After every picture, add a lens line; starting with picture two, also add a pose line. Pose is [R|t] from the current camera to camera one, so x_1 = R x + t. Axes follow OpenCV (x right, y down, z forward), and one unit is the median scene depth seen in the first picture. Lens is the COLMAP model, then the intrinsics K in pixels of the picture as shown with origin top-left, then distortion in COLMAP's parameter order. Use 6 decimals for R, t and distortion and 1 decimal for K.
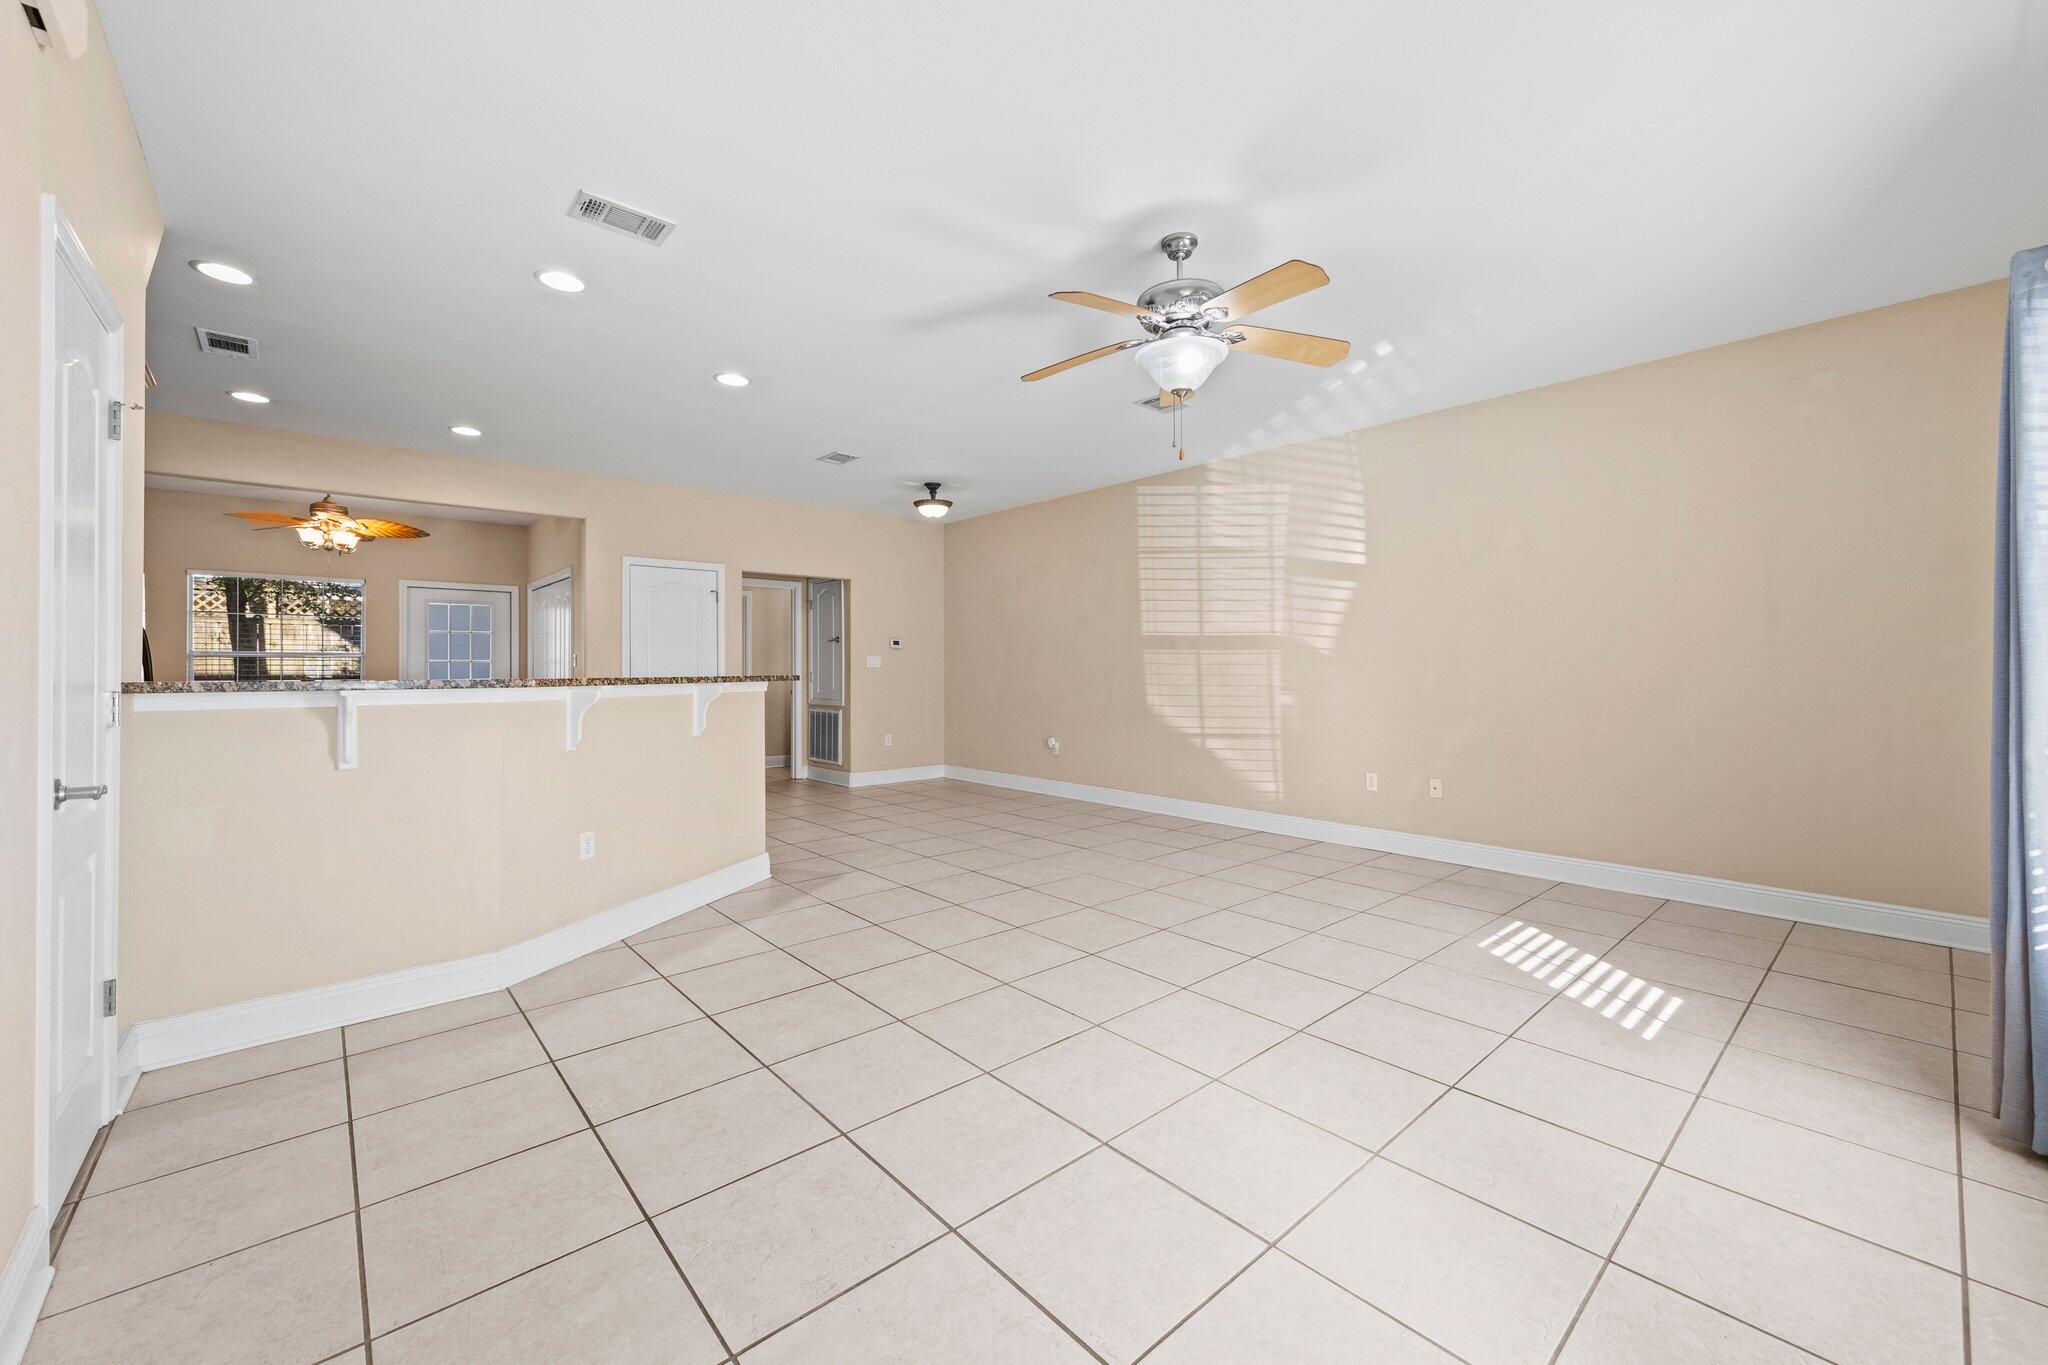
lens RADIAL K [[801.5, 0, 1034.5], [0, 801.5, 683.0], [0, 0, 1]] dist [0.004804, -0.000646]
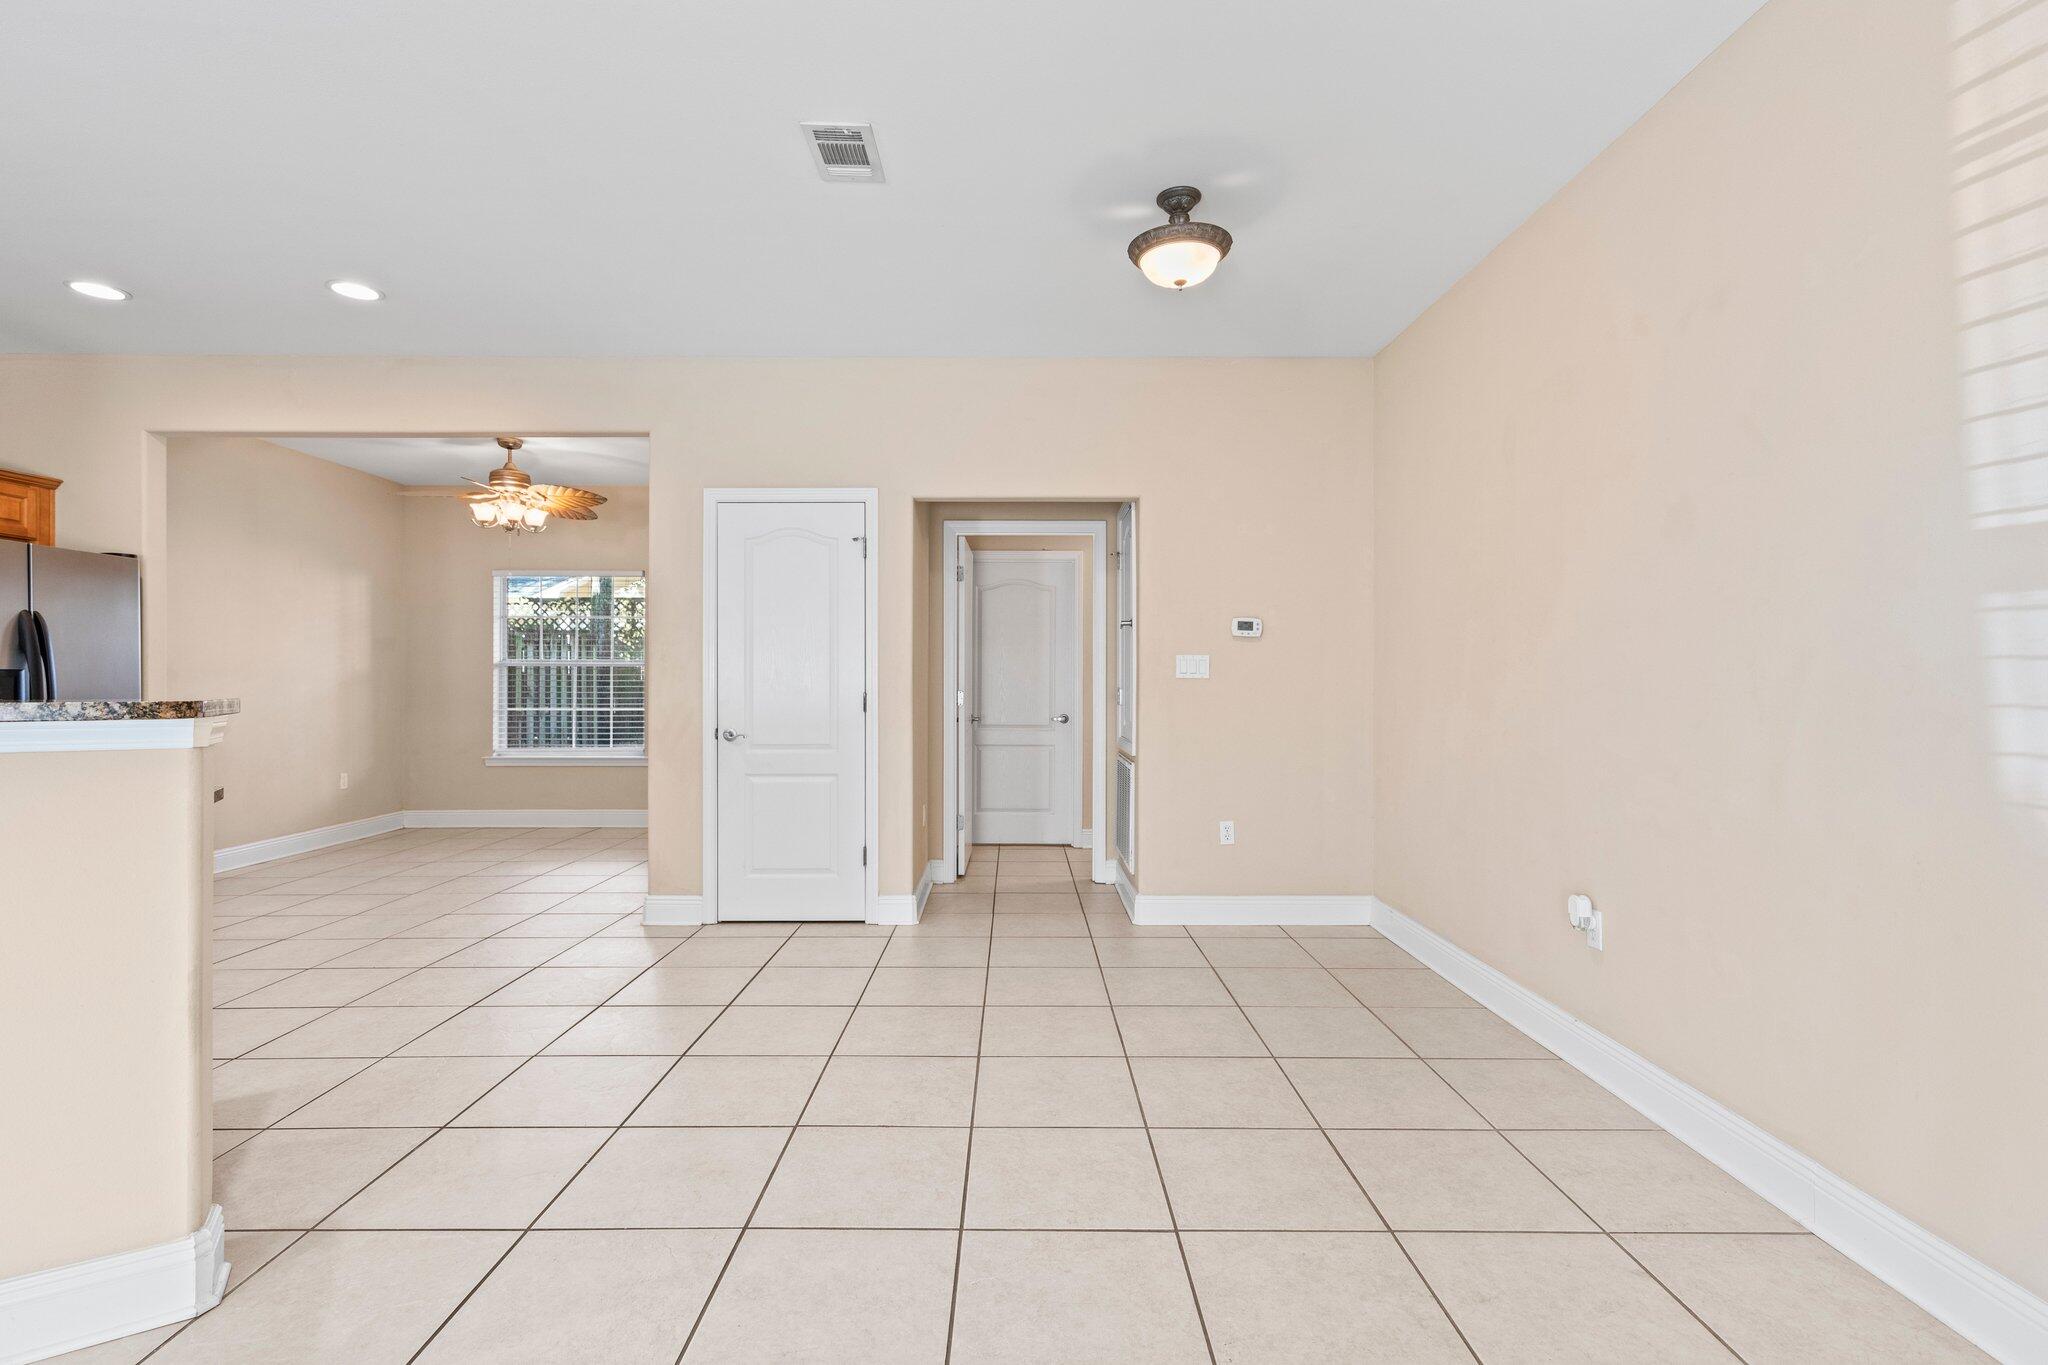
lens RADIAL K [[937.4, 0, 1005.2], [0, 937.4, 686.8], [0, 0, 1]] dist [0.004334, 0.001326]
pose [[0.747287, 0.007360, -0.664461, 0.113961], [-0.015274, 0.999865, -0.006103, -0.012228], [0.664326, 0.014709, 0.747298, 0.662439]]
